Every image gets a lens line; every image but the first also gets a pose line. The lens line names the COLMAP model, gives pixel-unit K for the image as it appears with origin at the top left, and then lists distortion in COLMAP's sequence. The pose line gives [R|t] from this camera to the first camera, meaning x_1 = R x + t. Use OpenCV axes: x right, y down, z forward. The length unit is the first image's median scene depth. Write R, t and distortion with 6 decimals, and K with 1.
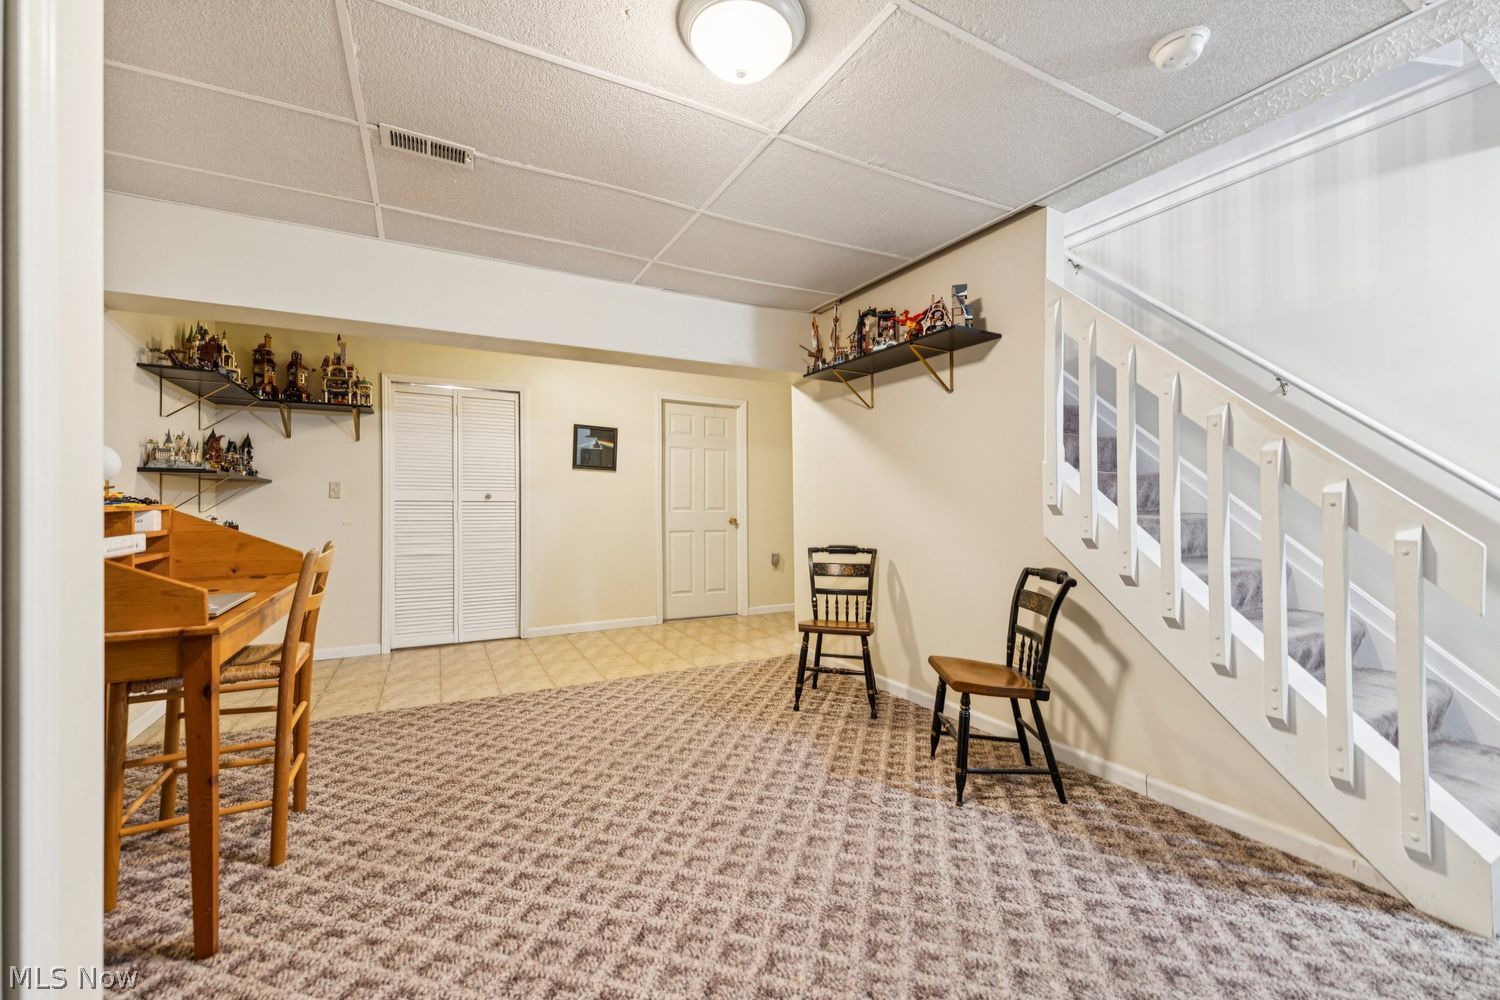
lens RADIAL K [[601.5, 0, 746.6], [0, 601.5, 492.0], [0, 0, 1]] dist [0.007452, -0.000979]
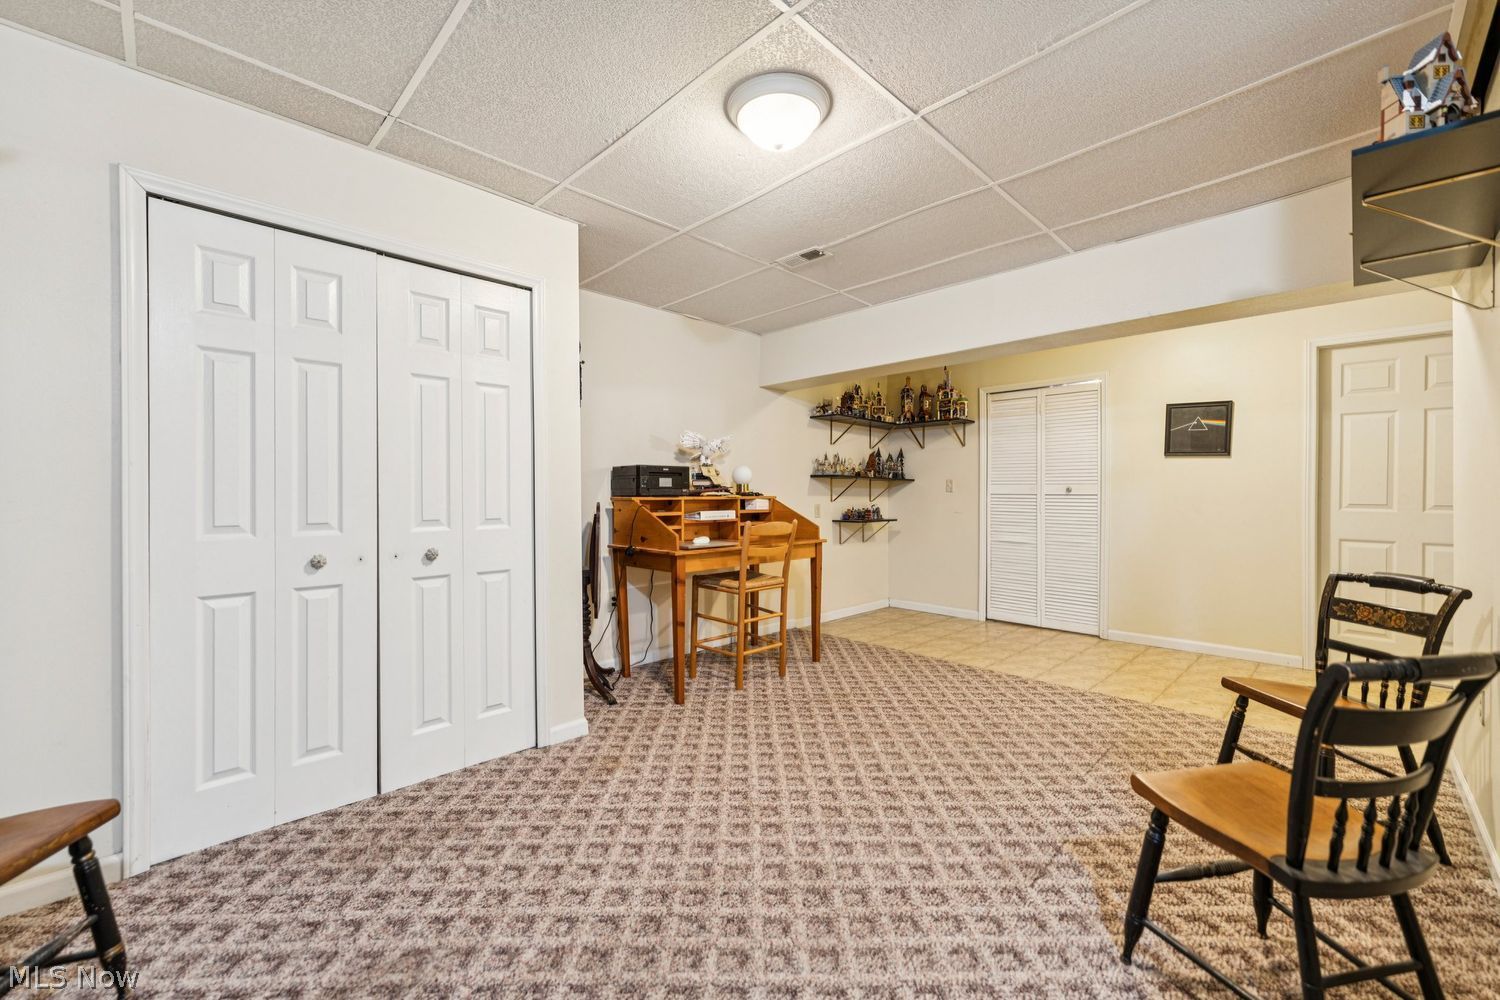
lens RADIAL K [[601.5, 0, 751.1], [0, 601.5, 502.1], [0, 0, 1]] dist [0.007452, -0.000979]
pose [[0.294275, 0.013210, -0.955629, 0.636736], [0.015019, 0.999717, 0.018444, 0.001701], [0.955603, -0.019780, 0.293994, 0.319320]]
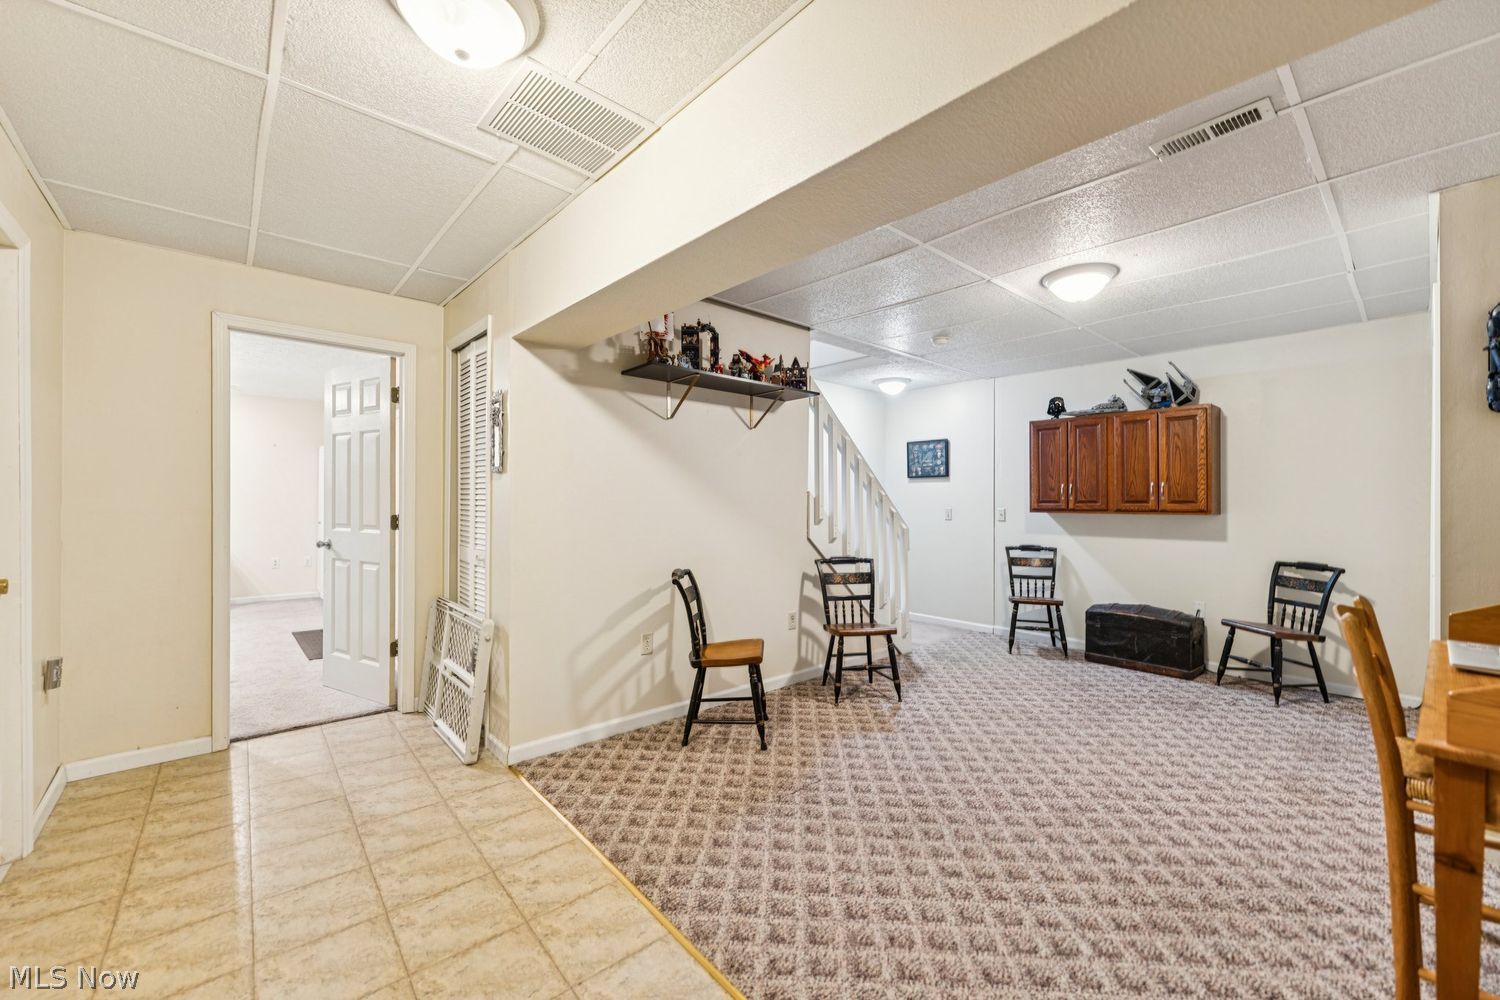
lens RADIAL K [[601.5, 0, 744.0], [0, 601.5, 505.0], [0, 0, 1]] dist [0.007452, -0.000979]
pose [[-0.232282, -0.005083, 0.972635, -0.887134], [-0.023778, 0.999717, -0.000454, -0.016590], [-0.972358, -0.023233, -0.232337, 1.366004]]
